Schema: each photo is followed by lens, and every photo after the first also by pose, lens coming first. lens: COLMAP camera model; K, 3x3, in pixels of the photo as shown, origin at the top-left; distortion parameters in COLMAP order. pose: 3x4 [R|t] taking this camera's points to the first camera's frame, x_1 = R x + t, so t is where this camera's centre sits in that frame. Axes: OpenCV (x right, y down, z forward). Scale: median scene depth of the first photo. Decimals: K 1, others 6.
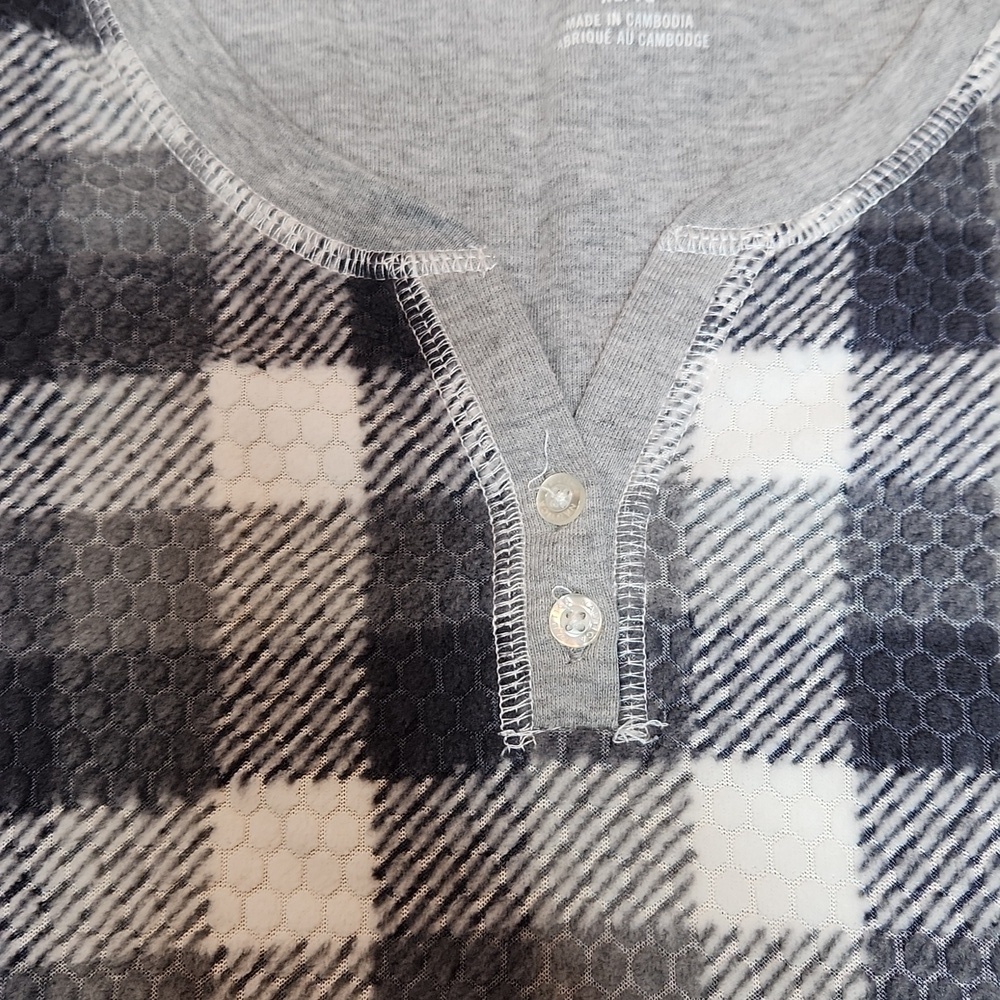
lens RADIAL K [[1382.2, 0, 525.2], [0, 1382.2, 497.2], [0, 0, 1]] dist [0.072516, -0.131517]
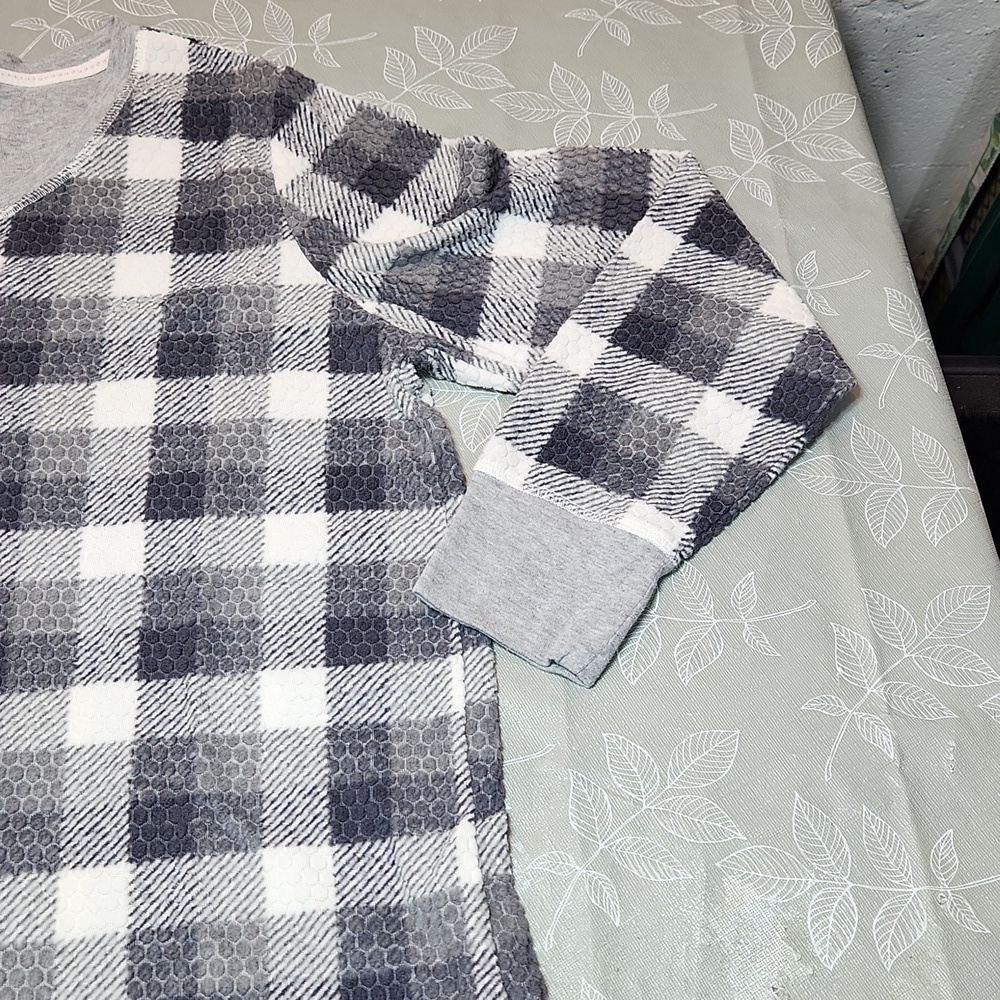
lens RADIAL K [[1395.9, 0, 500.0], [0, 1395.9, 500.0], [0, 0, 1]] dist [0.081463, -0.143289]
pose [[0.995184, -0.025902, 0.094538, 0.892500], [0.046977, 0.972511, -0.228070, 0.984495], [-0.086032, 0.231413, 0.969044, -1.551299]]
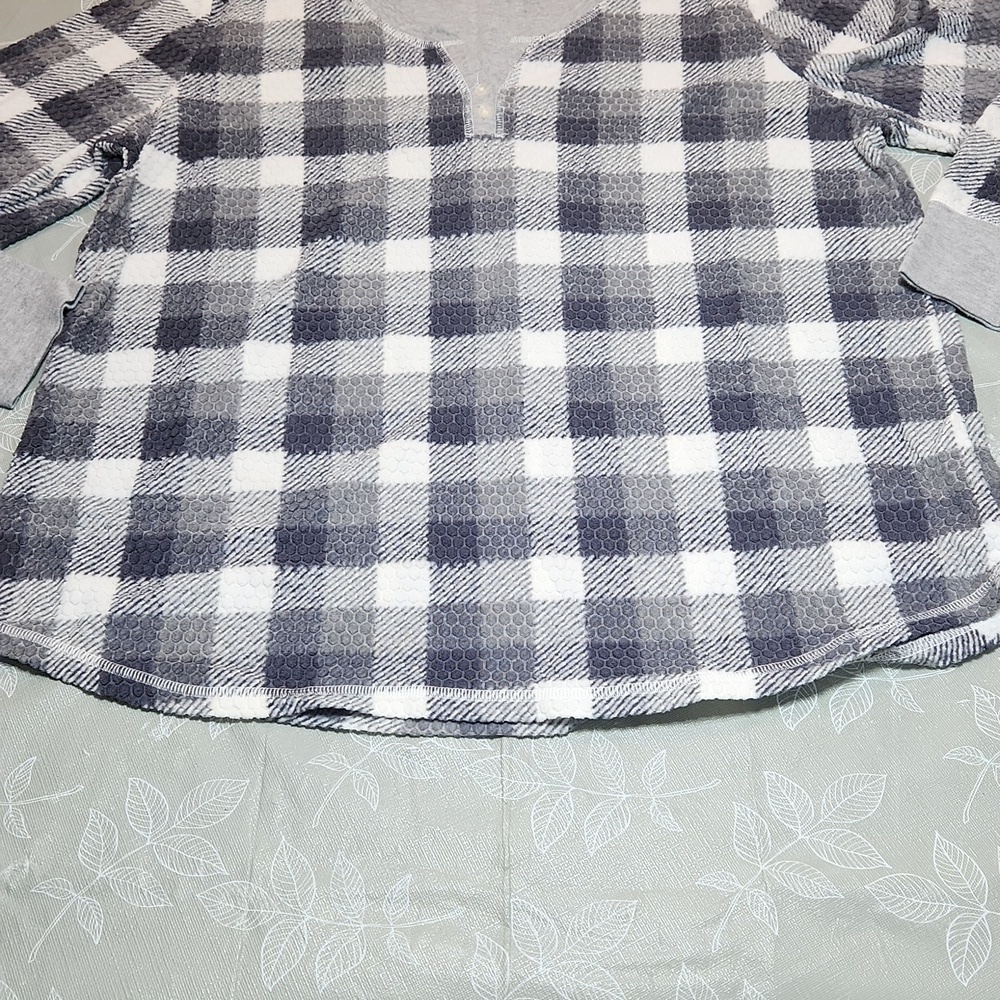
lens RADIAL K [[1395.9, 0, 500.0], [0, 1395.9, 500.0], [0, 0, 1]] dist [0.081463, -0.143289]
pose [[0.999895, 0.009375, 0.011069, 0.041027], [-0.005906, 0.960086, -0.279643, 1.978687], [-0.013249, 0.279548, 0.960040, -2.161107]]
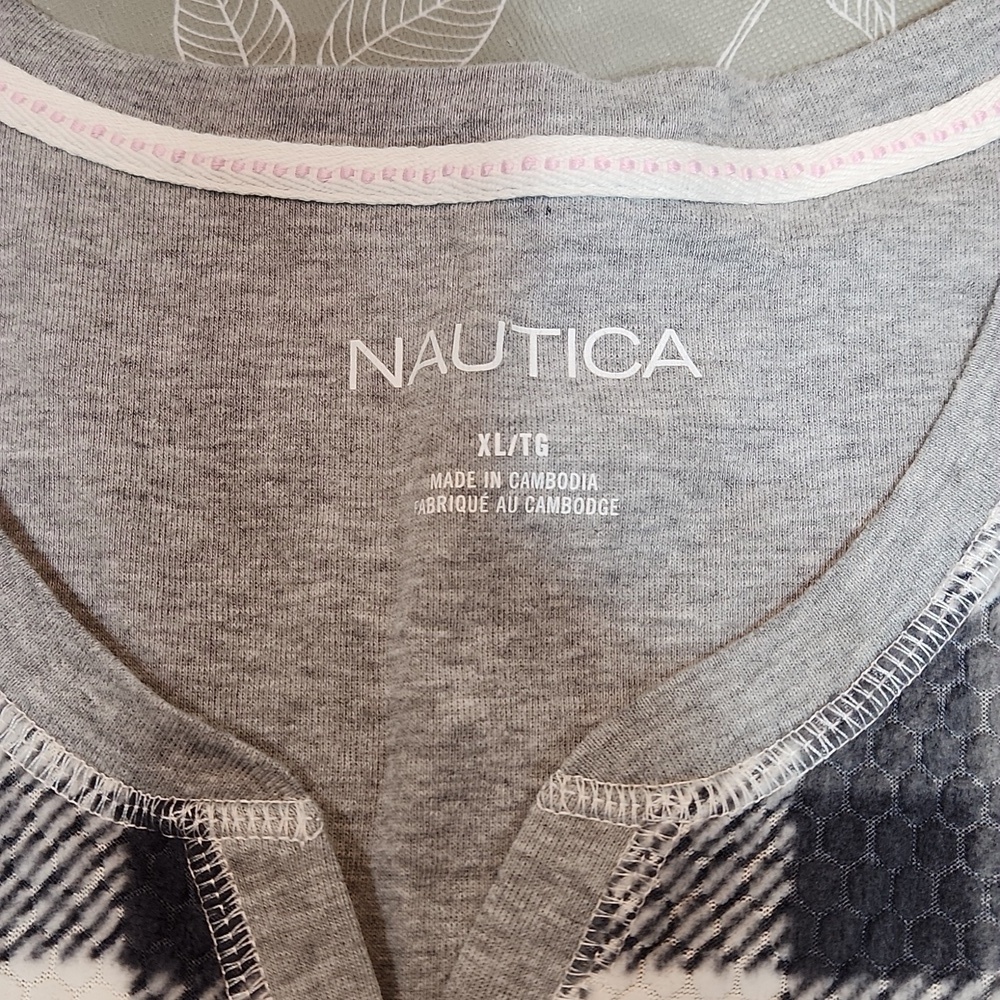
lens RADIAL K [[1395.9, 0, 500.0], [0, 1395.9, 500.0], [0, 0, 1]] dist [0.081463, -0.143289]
pose [[0.999485, 0.032088, -0.000495, 0.070790], [-0.031979, 0.997145, 0.068405, -0.398900], [0.002688, -0.068354, 0.997658, 0.250196]]
